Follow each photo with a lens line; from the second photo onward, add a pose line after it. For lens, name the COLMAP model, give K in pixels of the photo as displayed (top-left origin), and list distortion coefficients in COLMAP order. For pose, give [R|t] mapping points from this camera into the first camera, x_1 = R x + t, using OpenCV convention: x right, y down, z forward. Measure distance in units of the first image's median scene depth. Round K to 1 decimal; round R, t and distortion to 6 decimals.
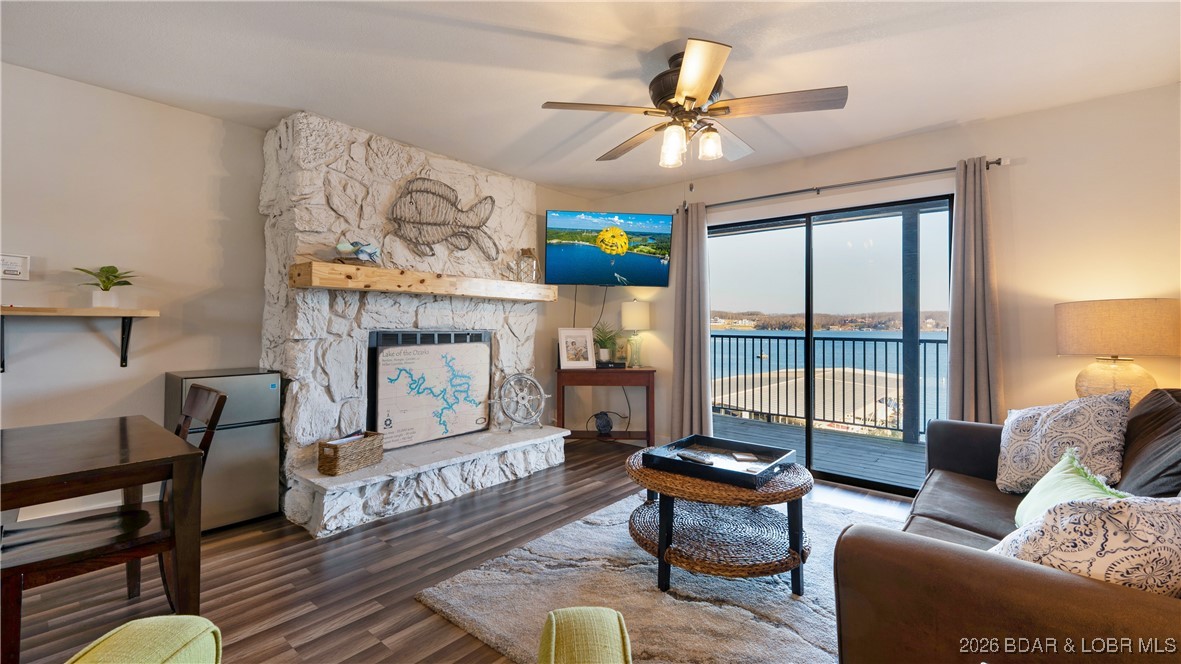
lens RADIAL K [[490.5, 0, 573.3], [0, 490.5, 322.8], [0, 0, 1]] dist [0.000857, 0.000362]
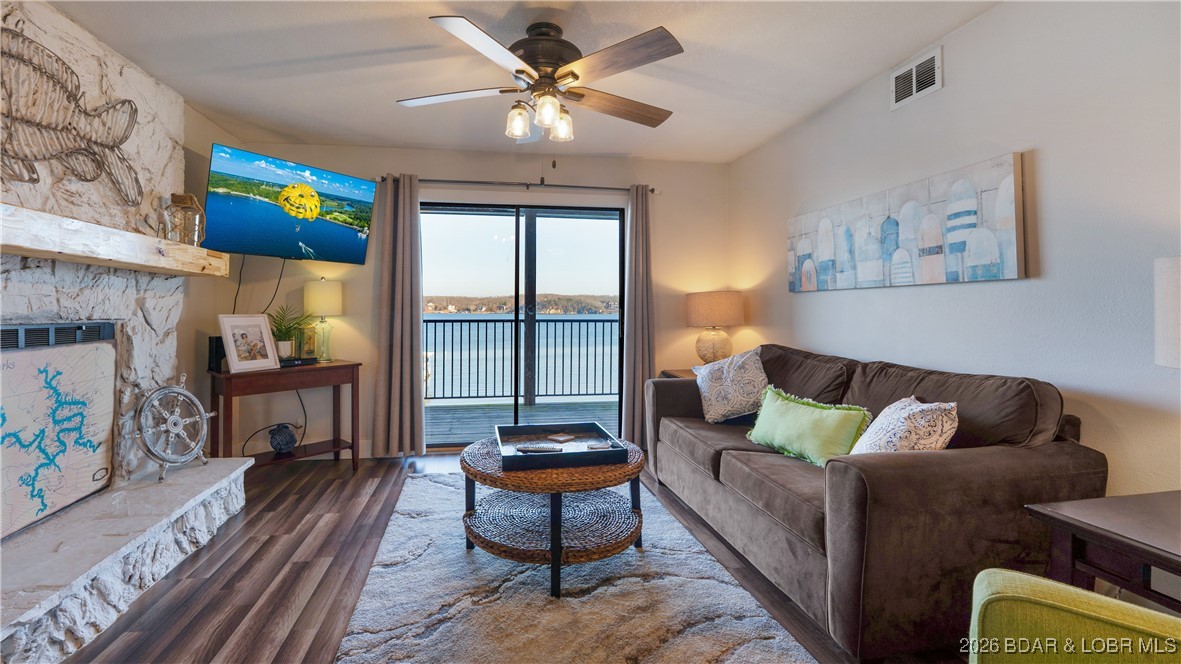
lens RADIAL K [[501.5, 0, 556.5], [0, 501.5, 300.2], [0, 0, 1]] dist [-0.021444, 0.000422]
pose [[0.656238, 0.005640, 0.754533, -0.279420], [0.002755, 0.999947, -0.009871, -0.002162], [-0.754549, 0.008557, 0.656188, 0.200925]]
